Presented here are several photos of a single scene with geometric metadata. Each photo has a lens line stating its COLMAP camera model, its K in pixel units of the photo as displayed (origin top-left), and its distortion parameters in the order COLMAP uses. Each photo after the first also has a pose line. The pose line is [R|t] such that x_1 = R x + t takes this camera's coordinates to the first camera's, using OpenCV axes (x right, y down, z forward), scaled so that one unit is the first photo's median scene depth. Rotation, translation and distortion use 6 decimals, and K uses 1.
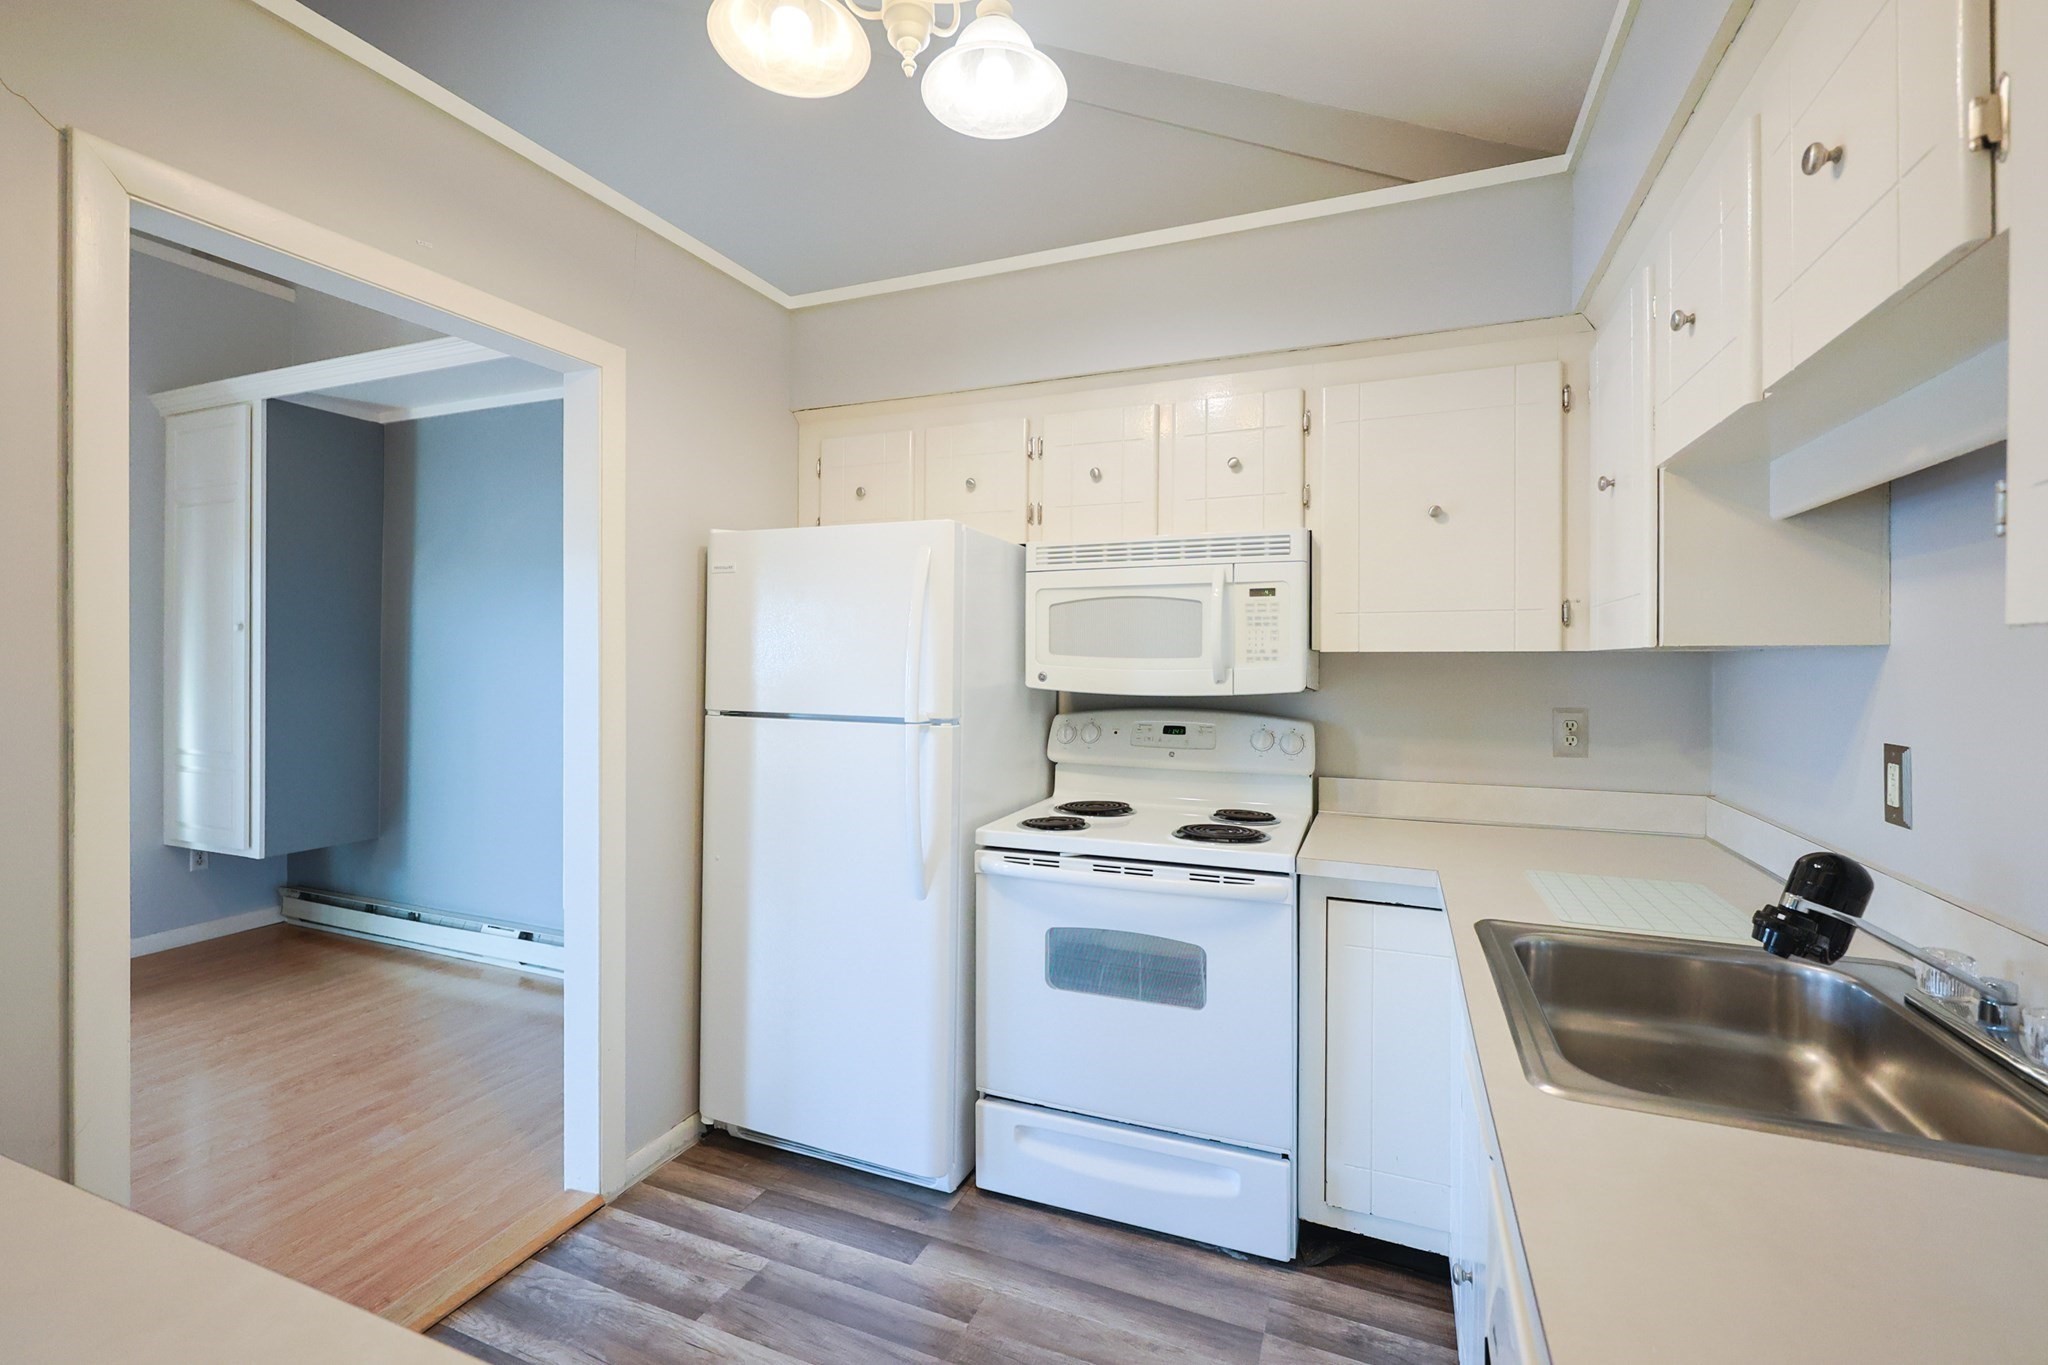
lens RADIAL K [[879.3, 0, 1024.0], [0, 879.3, 682.5], [0, 0, 1]] dist [0.000856, -0.000054]
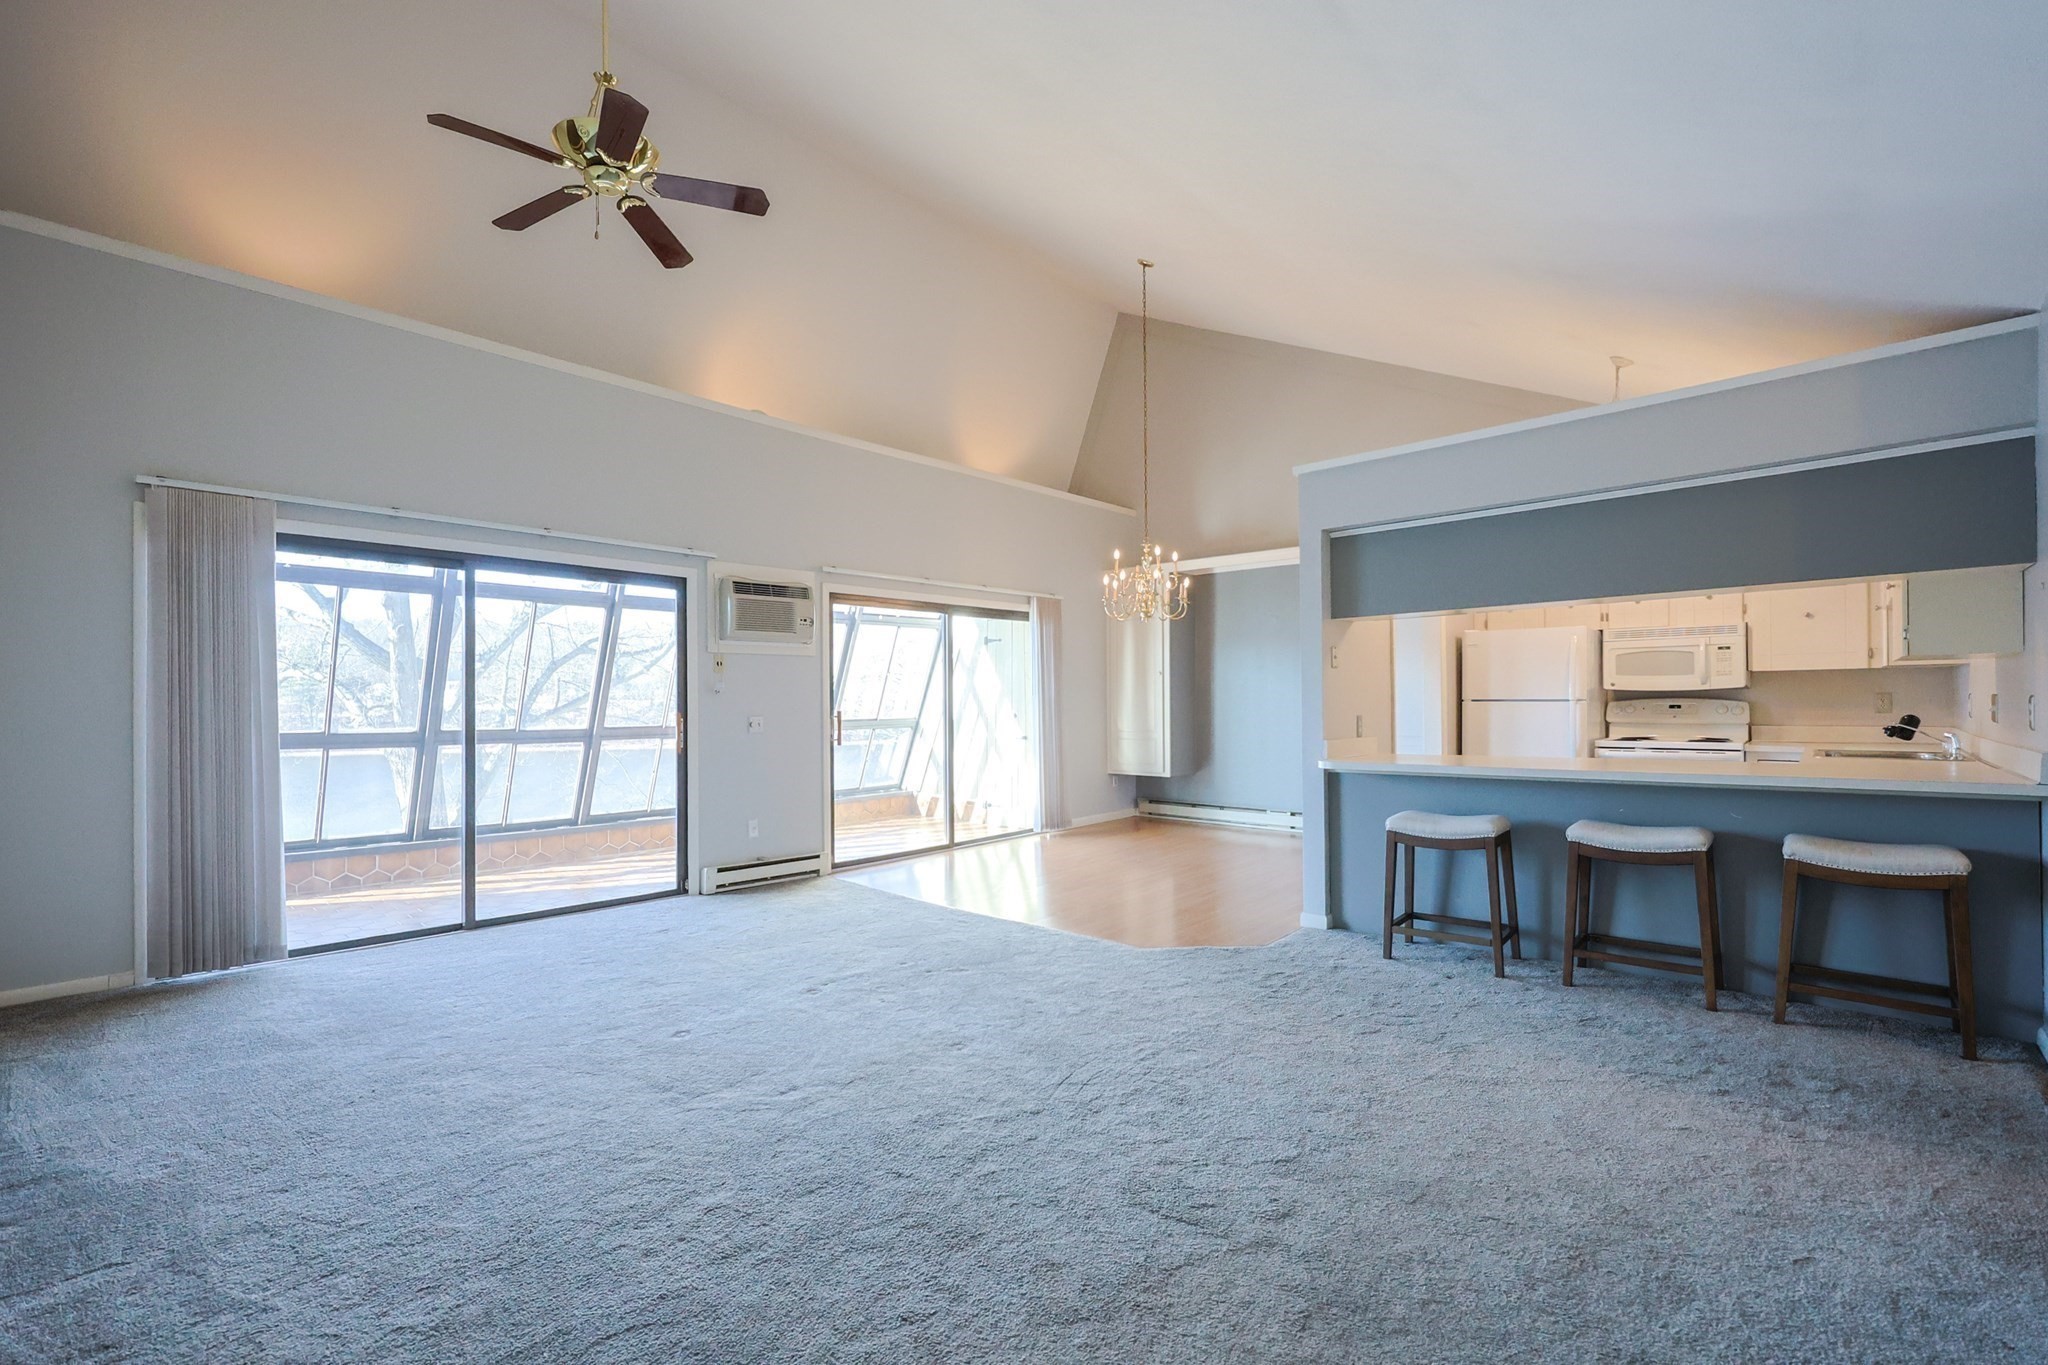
lens RADIAL K [[883.0, 0, 1010.9], [0, 883.0, 713.6], [0, 0, 1]] dist [-0.000321, 0.000022]
pose [[0.936017, -0.007850, -0.351866, -0.690208], [0.004322, 0.999932, -0.010810, 0.095250], [0.351927, 0.008598, 0.935988, -1.911774]]
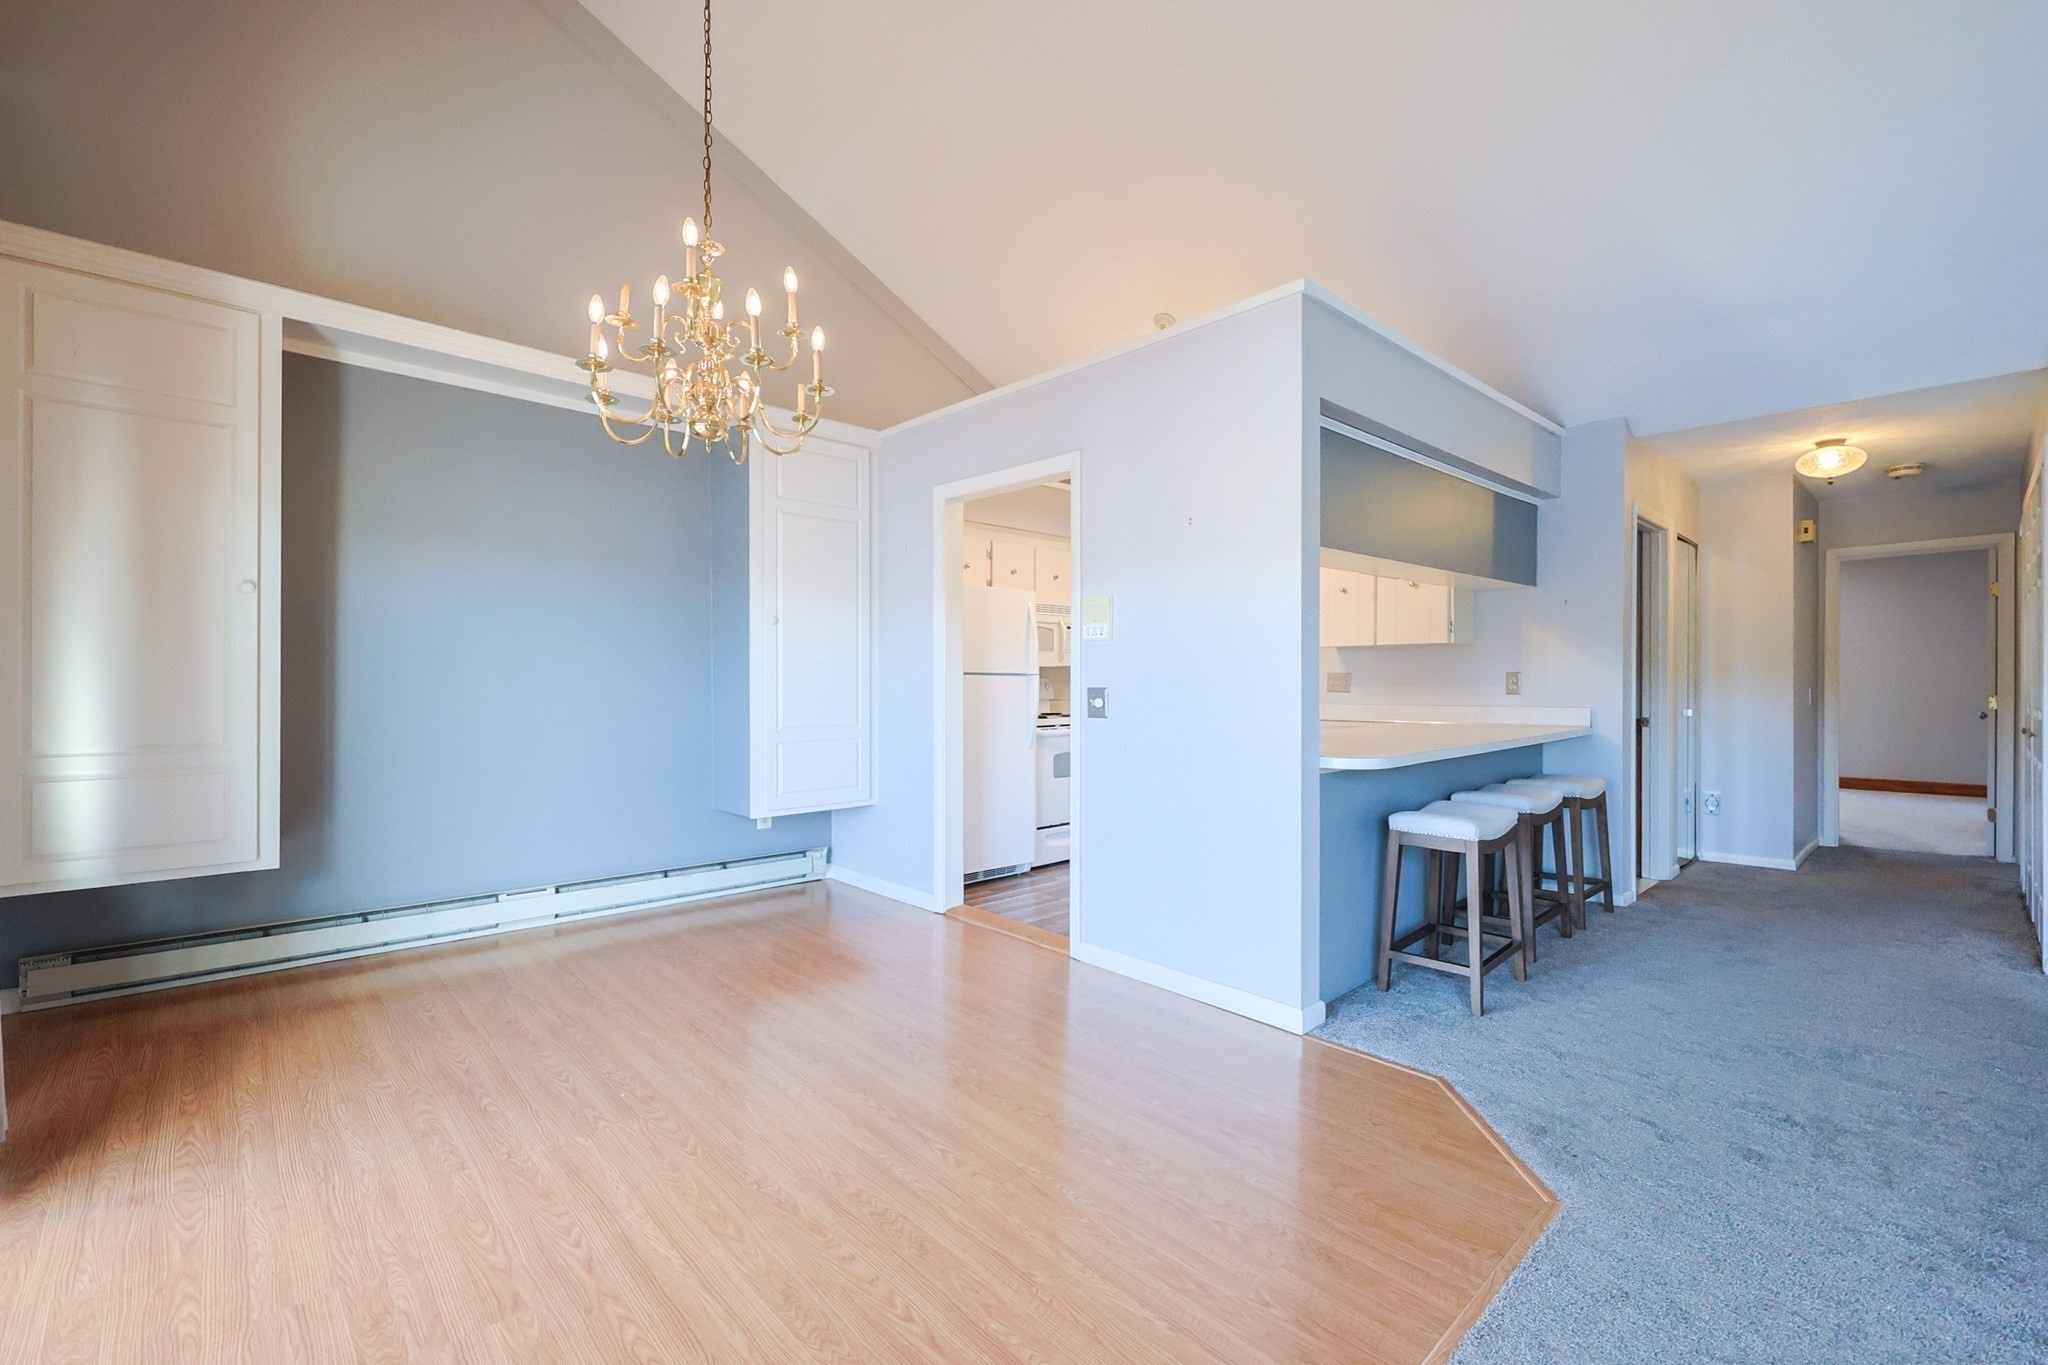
lens RADIAL K [[879.3, 0, 1024.0], [0, 879.3, 682.5], [0, 0, 1]] dist [0.000856, -0.000054]
pose [[0.417219, -0.003435, 0.908800, -2.026740], [0.021682, 0.999746, -0.006175, 0.071286], [-0.908547, 0.022280, 0.417187, 0.008617]]
